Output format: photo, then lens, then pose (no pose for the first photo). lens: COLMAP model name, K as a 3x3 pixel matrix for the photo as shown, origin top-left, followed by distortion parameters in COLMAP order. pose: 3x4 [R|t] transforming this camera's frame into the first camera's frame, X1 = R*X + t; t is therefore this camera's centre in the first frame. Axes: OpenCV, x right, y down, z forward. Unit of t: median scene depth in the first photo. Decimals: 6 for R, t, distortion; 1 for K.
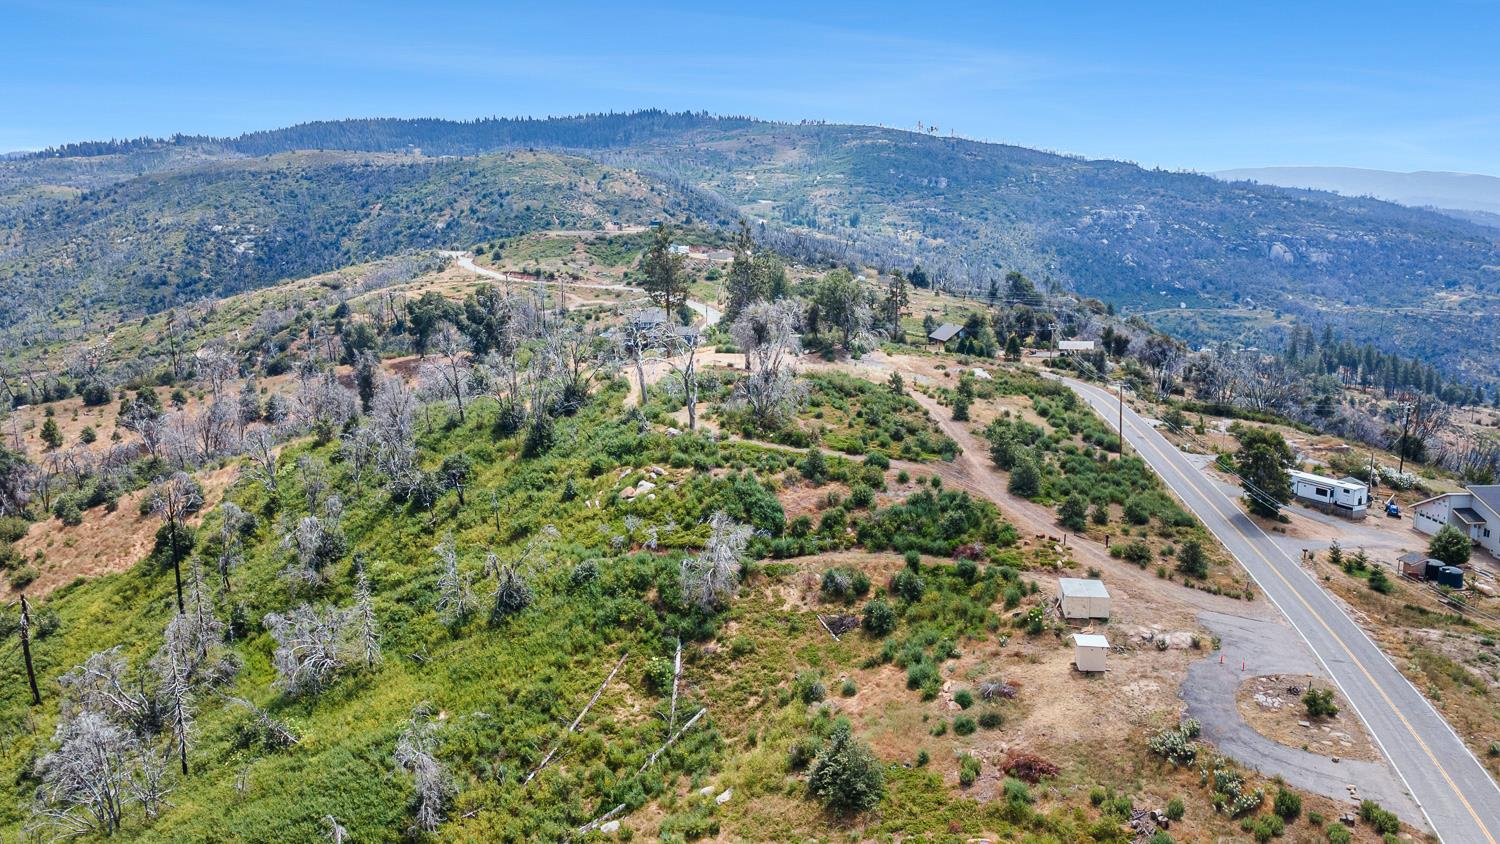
lens RADIAL K [[1099.4, 0, 748.9], [0, 1099.4, 421.0], [0, 0, 1]] dist [0.012149, 0.051438]
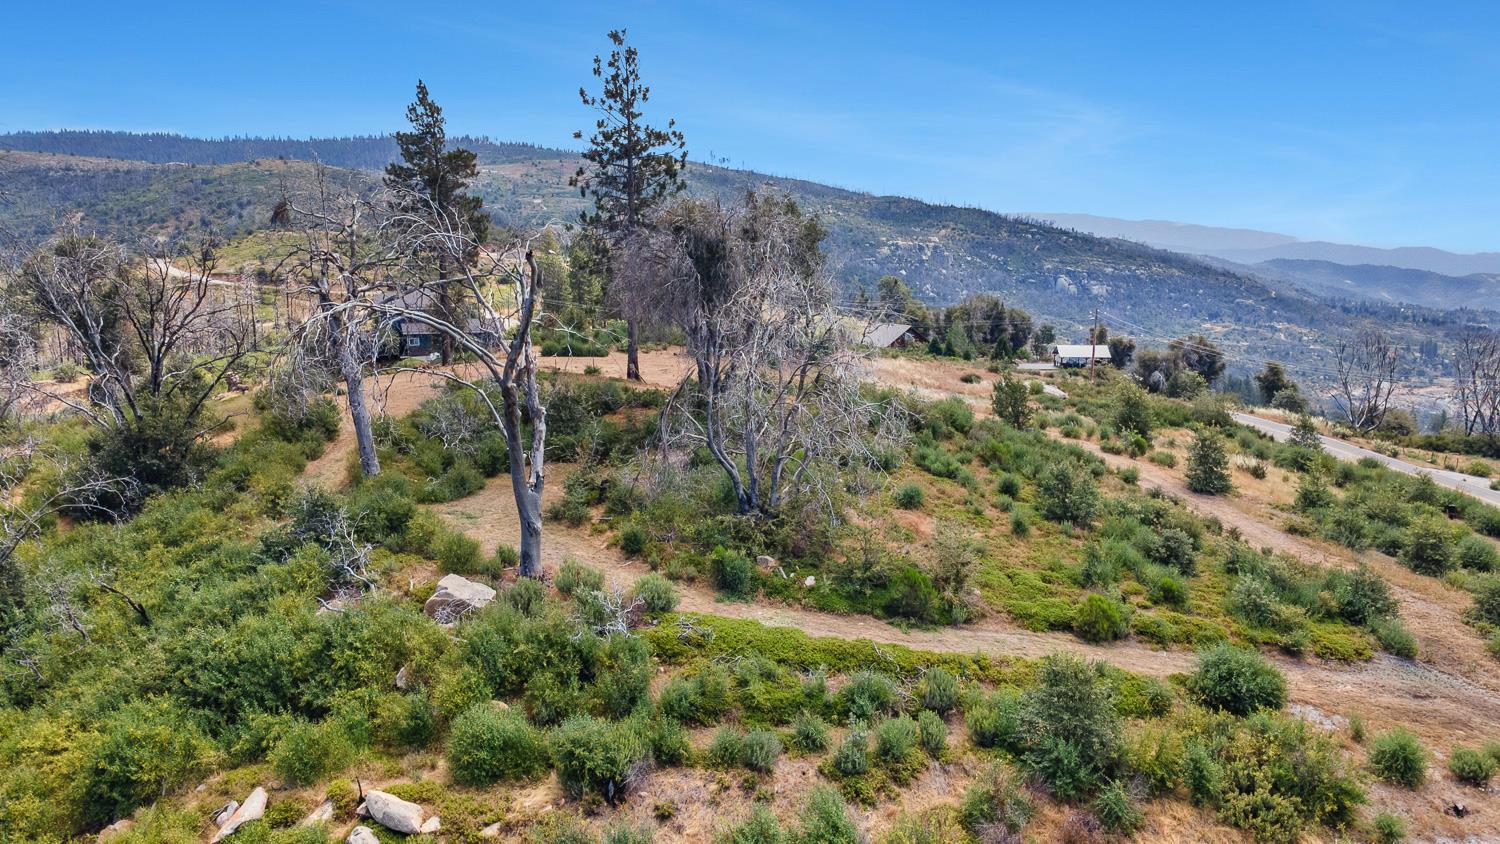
lens RADIAL K [[1099.4, 0, 751.6], [0, 1099.4, 418.0], [0, 0, 1]] dist [0.012149, 0.051438]
pose [[0.981079, -0.018424, 0.192727, -0.006854], [0.025424, 0.999101, -0.033912, -0.002854], [-0.191929, 0.038170, 0.980666, 0.098434]]
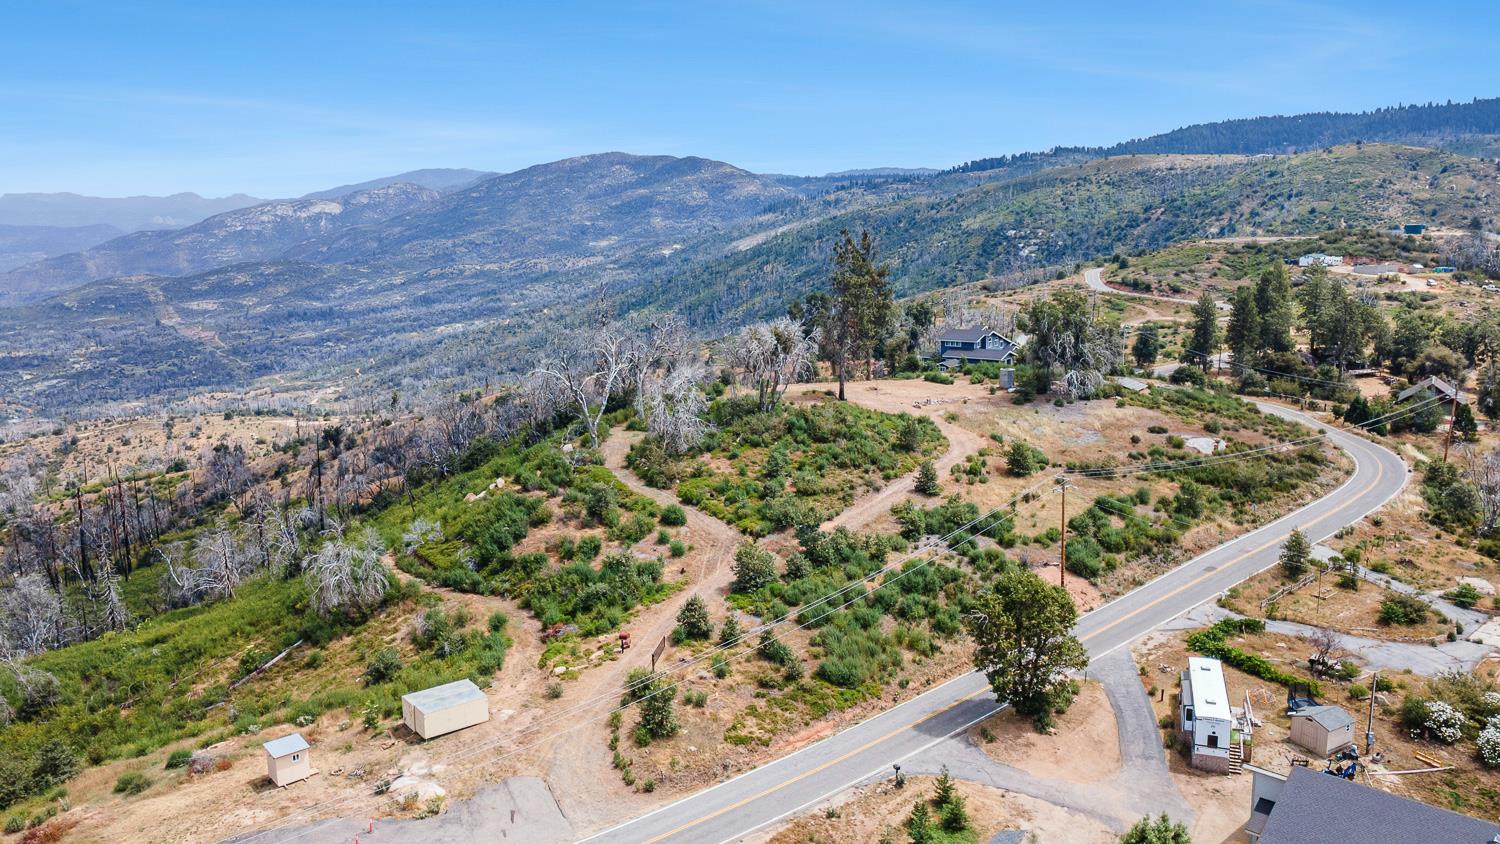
lens RADIAL K [[1099.4, 0, 747.3], [0, 1099.4, 421.2], [0, 0, 1]] dist [0.012149, 0.051438]
pose [[0.719259, 0.123670, -0.683647, 0.095550], [-0.125987, 0.990932, 0.046707, -0.010775], [0.683224, 0.052536, 0.728317, 0.054420]]
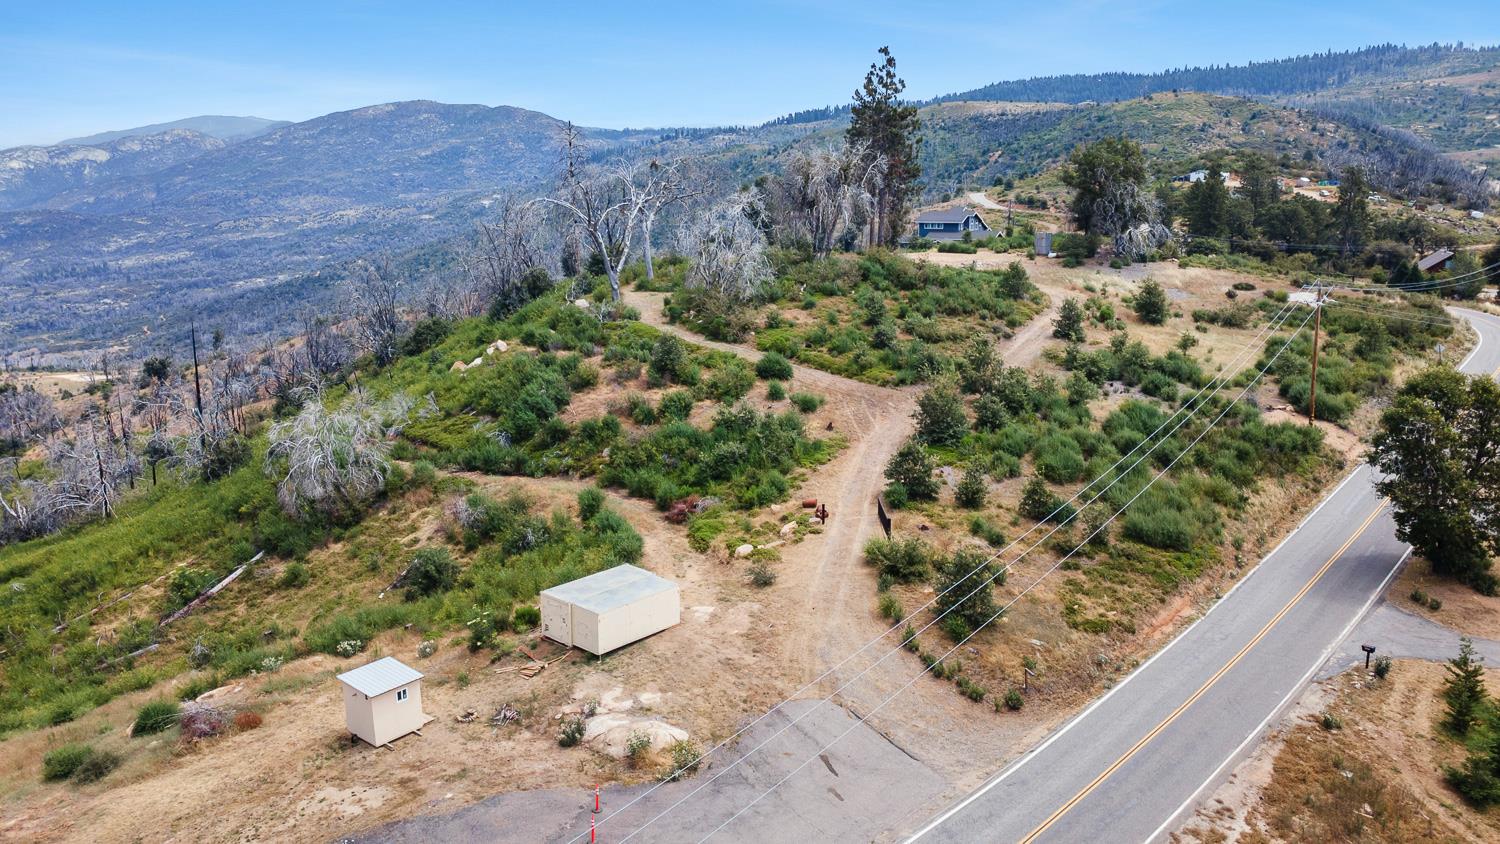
lens RADIAL K [[1099.4, 0, 749.3], [0, 1099.4, 420.9], [0, 0, 1]] dist [0.012149, 0.051438]
pose [[0.823537, 0.126854, -0.552896, 0.060059], [-0.109530, 0.991893, 0.064430, 0.003758], [0.556587, 0.007498, 0.830755, 0.060903]]
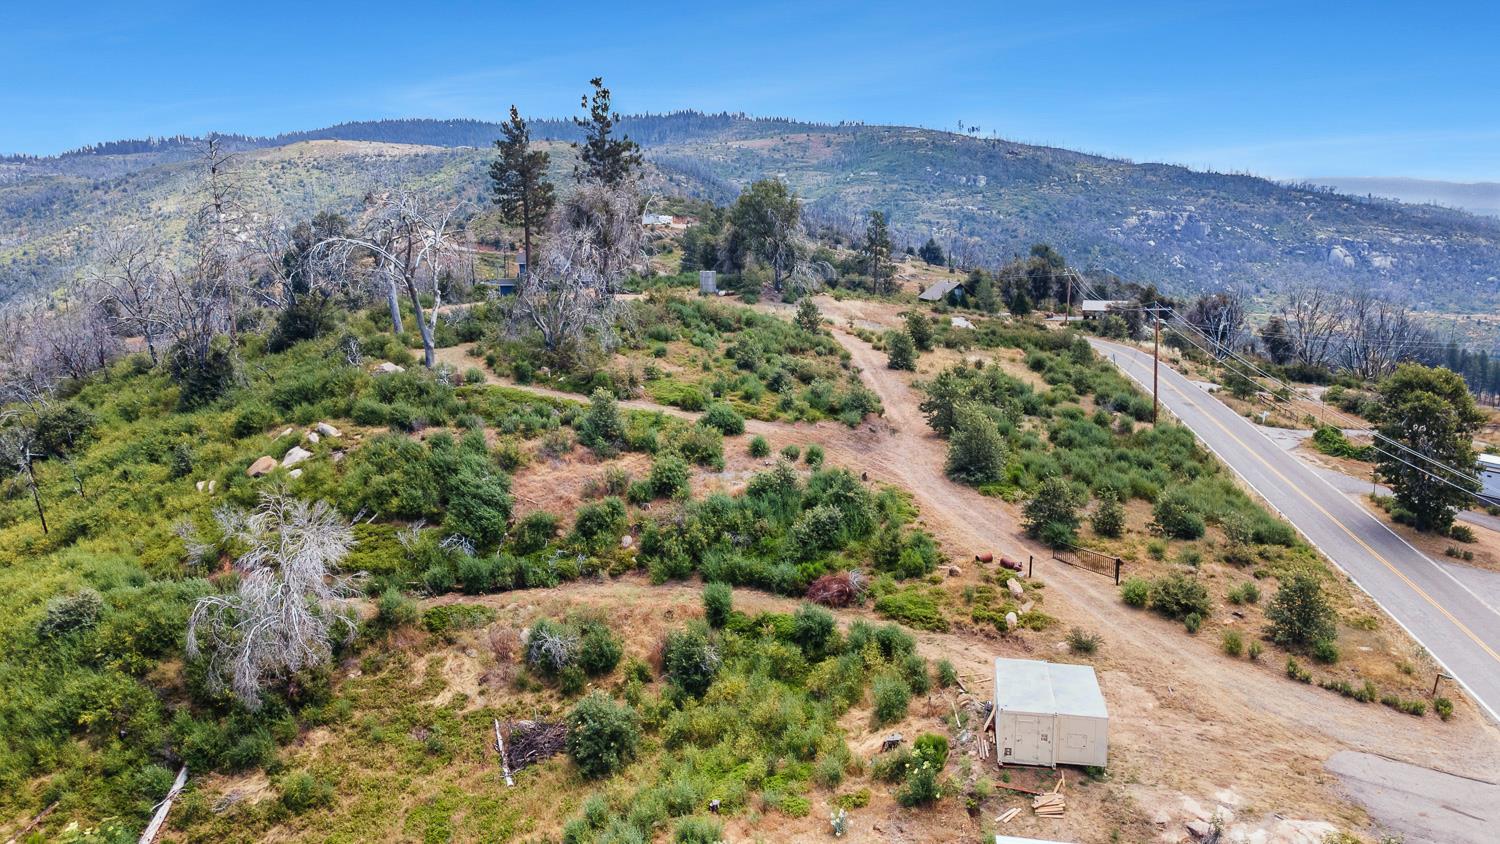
lens RADIAL K [[1099.4, 0, 749.2], [0, 1099.4, 423.5], [0, 0, 1]] dist [0.012149, 0.051438]
pose [[0.999218, 0.013800, -0.037047, 0.019897], [-0.014015, 0.999886, -0.005551, 0.005362], [0.036966, 0.006066, 0.999298, 0.056114]]
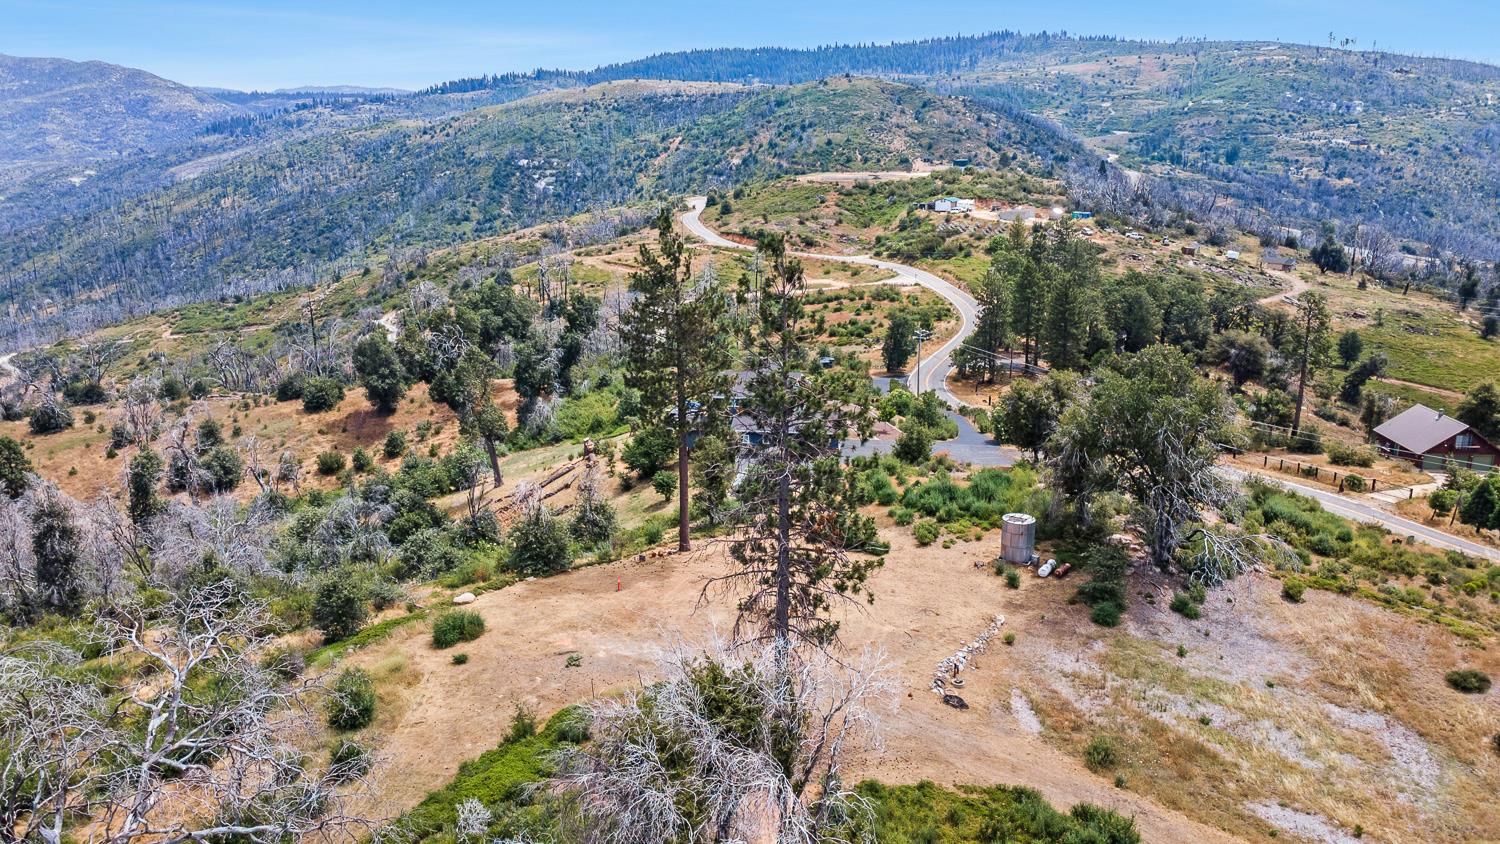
lens RADIAL K [[1099.4, 0, 748.8], [0, 1099.4, 422.1], [0, 0, 1]] dist [0.012149, 0.051438]
pose [[0.952966, 0.077903, -0.292895, 0.012564], [-0.060010, 0.995768, 0.069600, -0.026660], [0.297077, -0.048750, 0.953608, 0.125696]]
